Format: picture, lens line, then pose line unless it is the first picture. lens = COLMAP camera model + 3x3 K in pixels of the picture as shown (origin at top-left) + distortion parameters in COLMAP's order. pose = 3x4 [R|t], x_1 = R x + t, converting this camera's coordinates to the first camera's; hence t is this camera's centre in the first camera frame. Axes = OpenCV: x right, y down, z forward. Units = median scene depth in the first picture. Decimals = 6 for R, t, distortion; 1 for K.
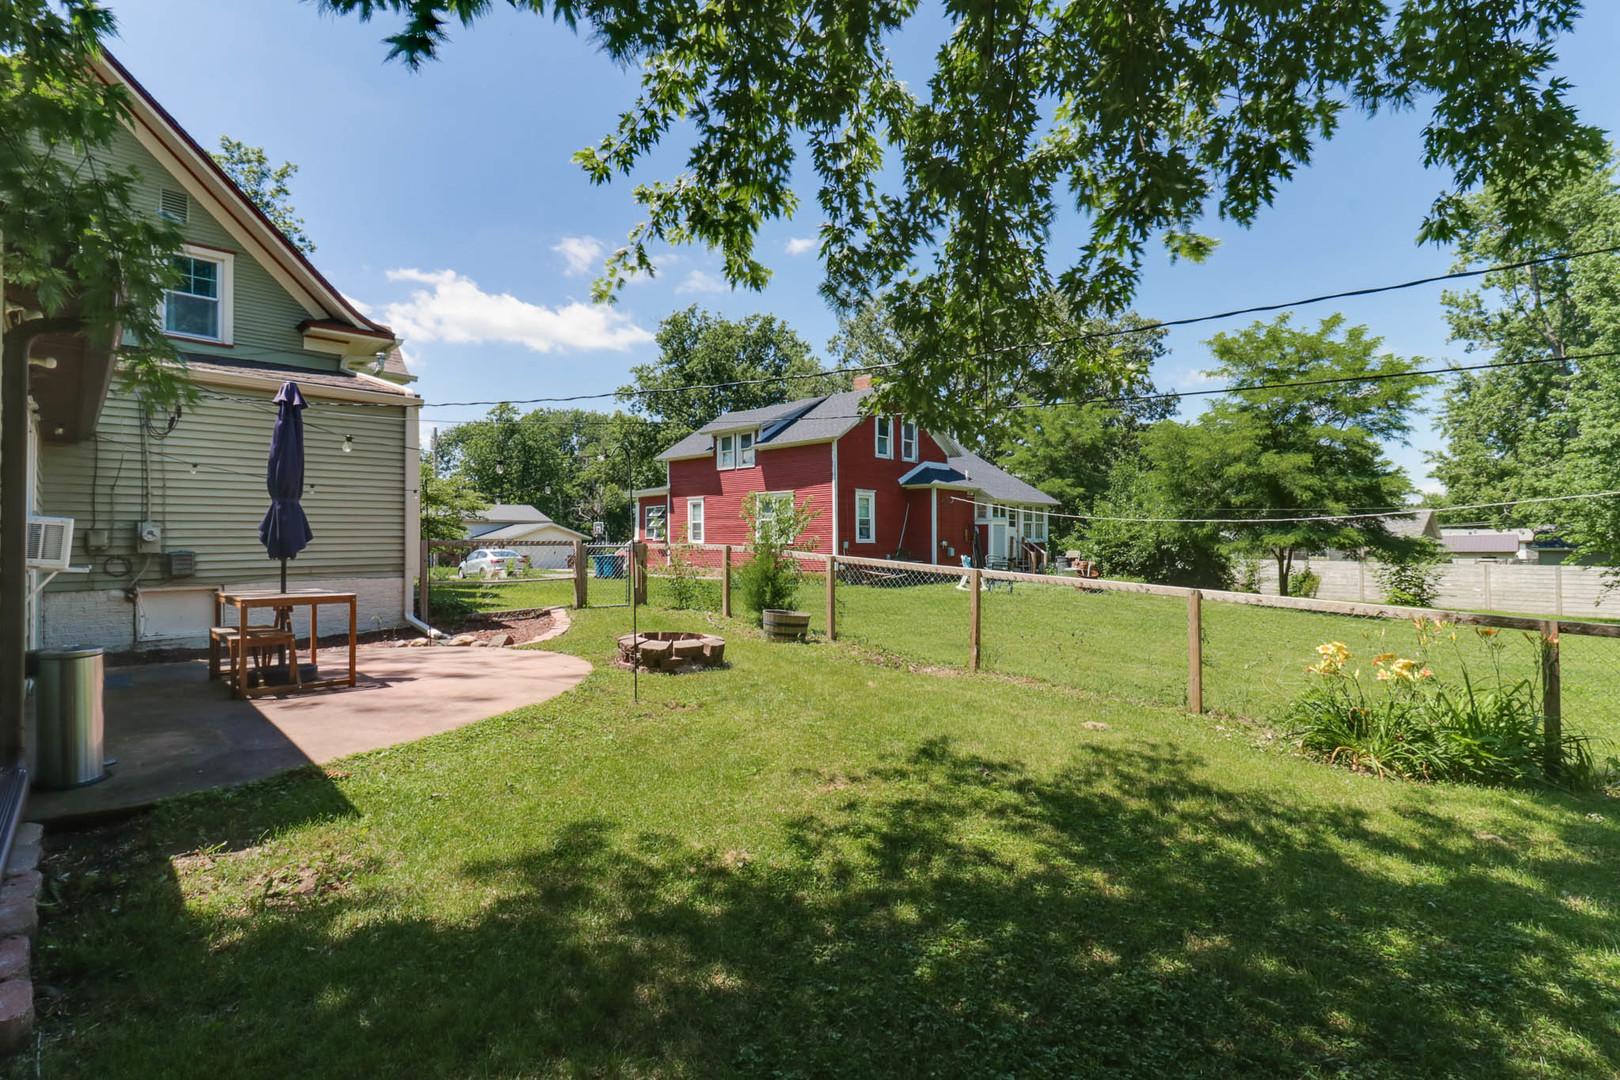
lens RADIAL K [[747.1, 0, 820.0], [0, 747.1, 539.0], [0, 0, 1]] dist [0.000161, -0.000119]
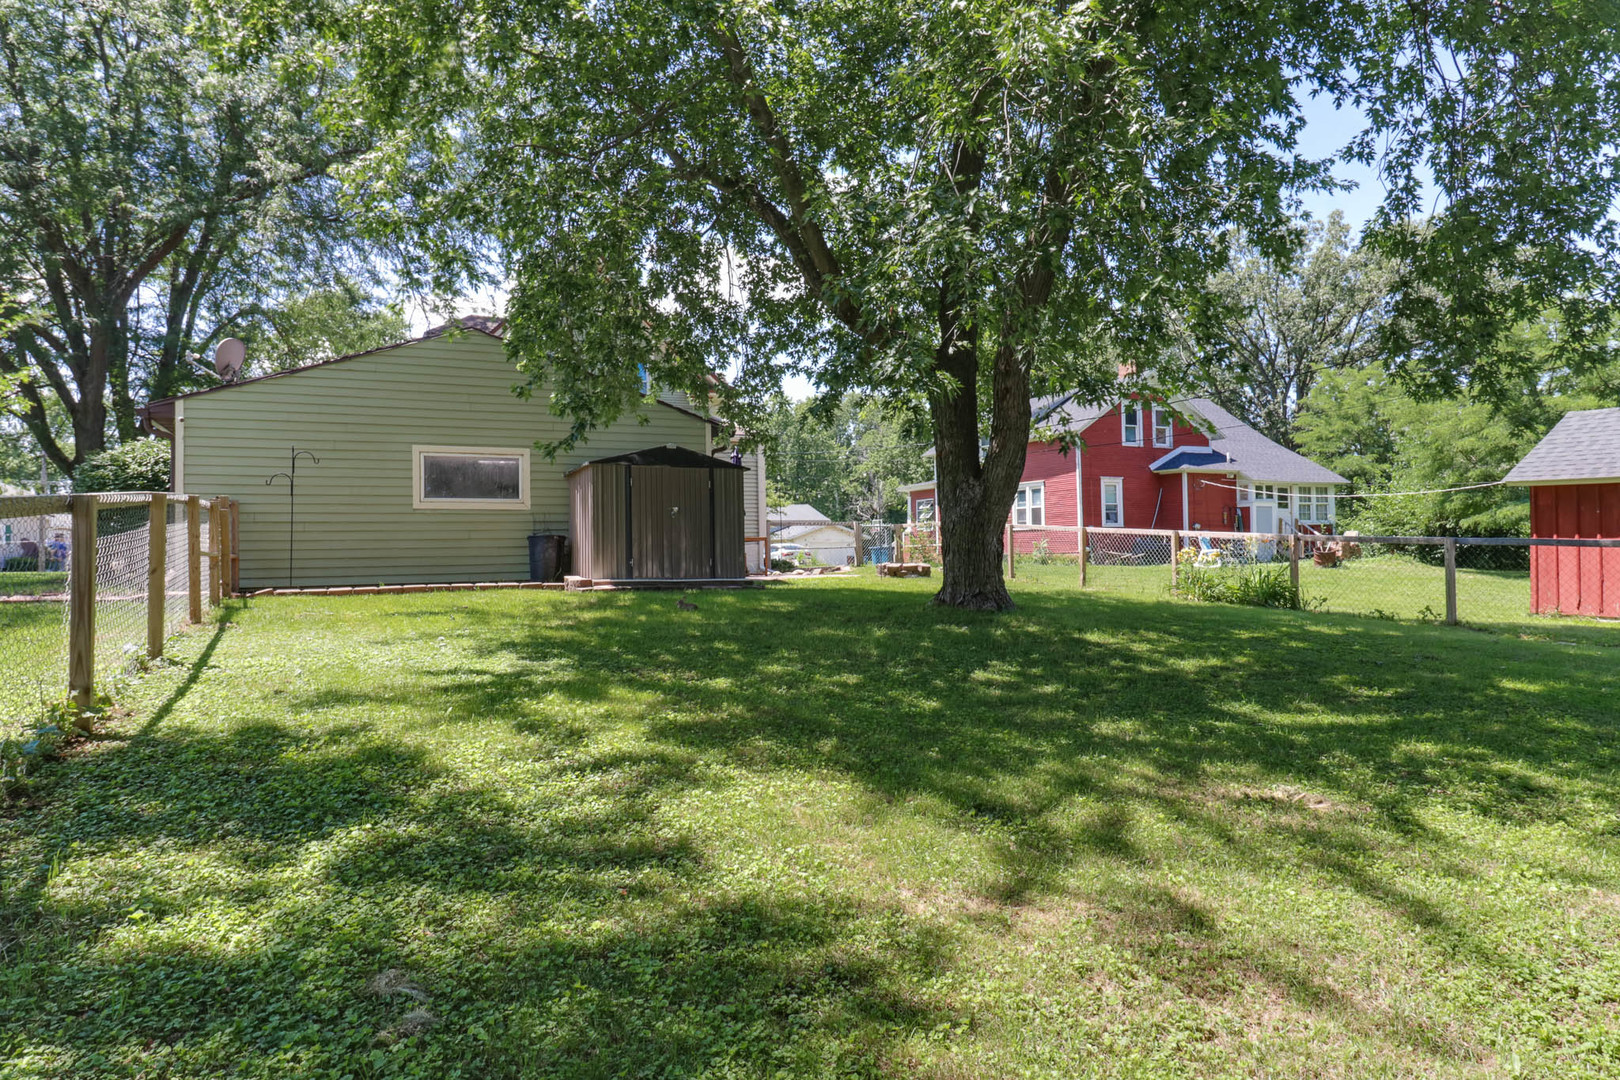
lens RADIAL K [[1044.6, 0, 810.0], [0, 1044.6, 540.0], [0, 0, 1]] dist [-0.000599, -0.000356]
pose [[0.936420, -0.019219, -0.350355, 0.158757], [0.016594, 0.999807, -0.010493, 0.029002], [0.350489, 0.004012, 0.936558, -0.490039]]
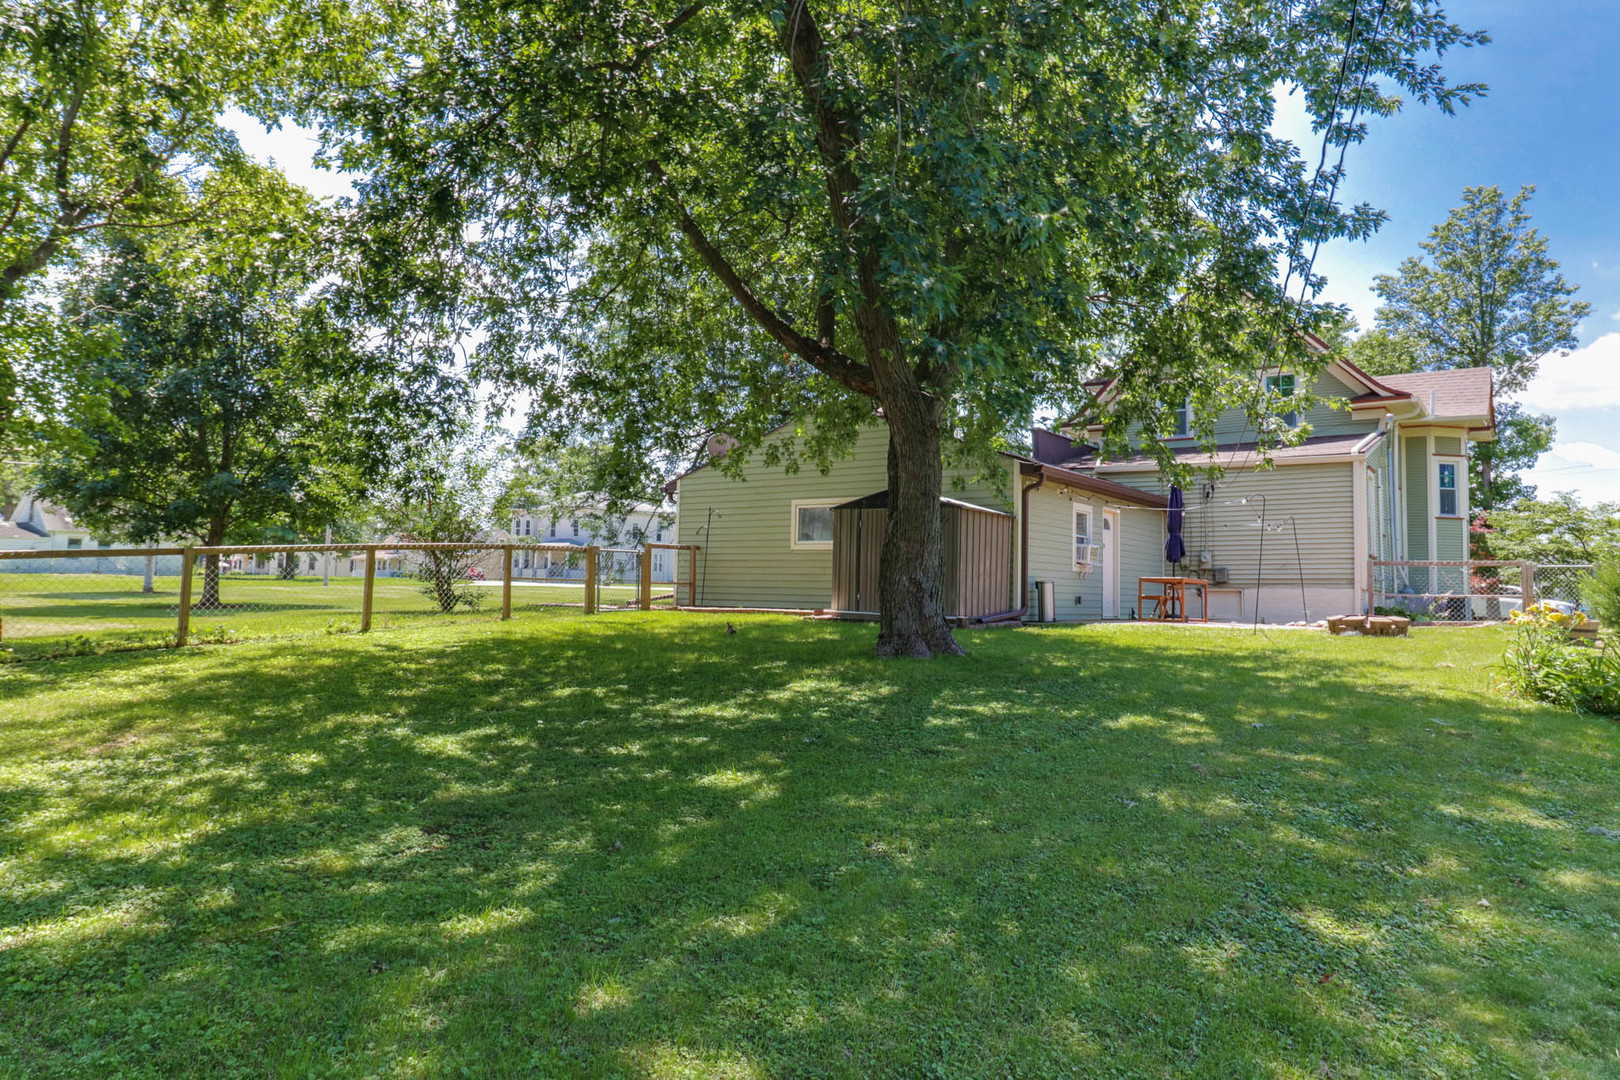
lens RADIAL K [[1044.6, 0, 810.0], [0, 1044.6, 540.0], [0, 0, 1]] dist [-0.000599, -0.000356]
pose [[0.135245, -0.051547, -0.989470, 0.483668], [-0.012838, 0.998471, -0.053771, 0.032450], [0.990729, 0.019976, 0.134376, -0.089518]]
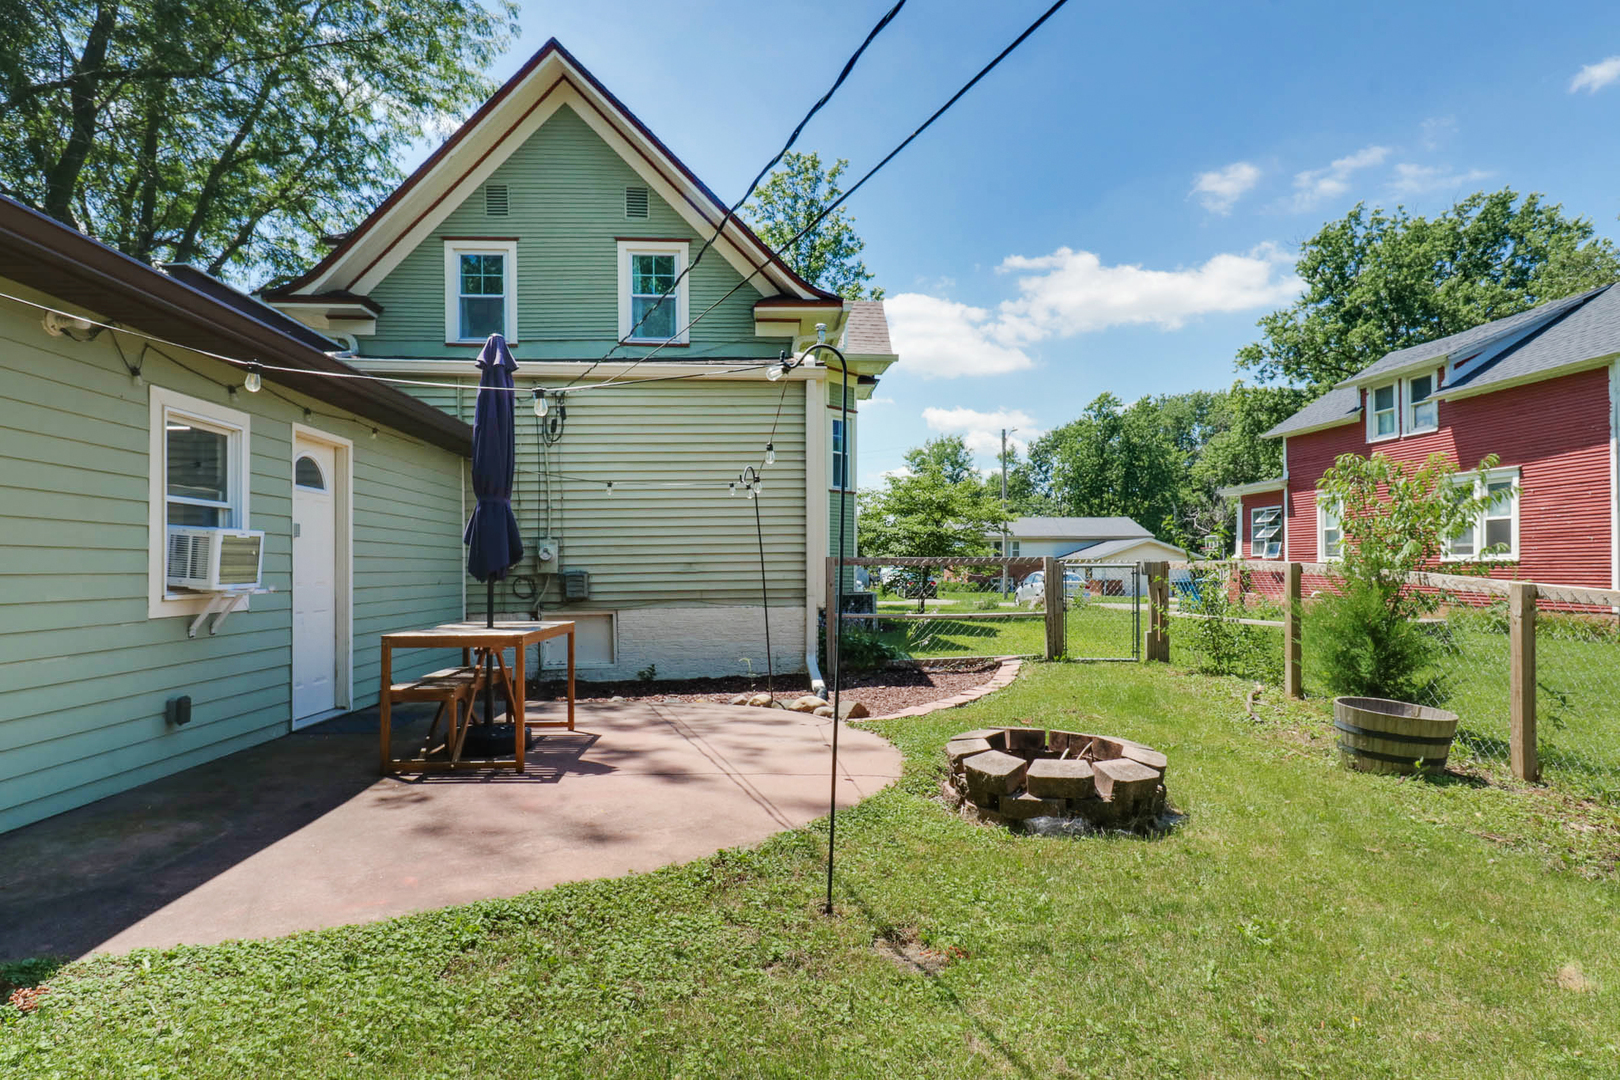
lens RADIAL K [[895.5, 0, 810.9], [0, 895.5, 571.4], [0, 0, 1]] dist [0.000583, -0.002371]
pose [[0.735344, 0.000974, -0.677693, 0.025306], [0.007508, 0.999926, 0.009583, 0.002930], [0.677653, -0.012135, 0.735282, 0.140519]]
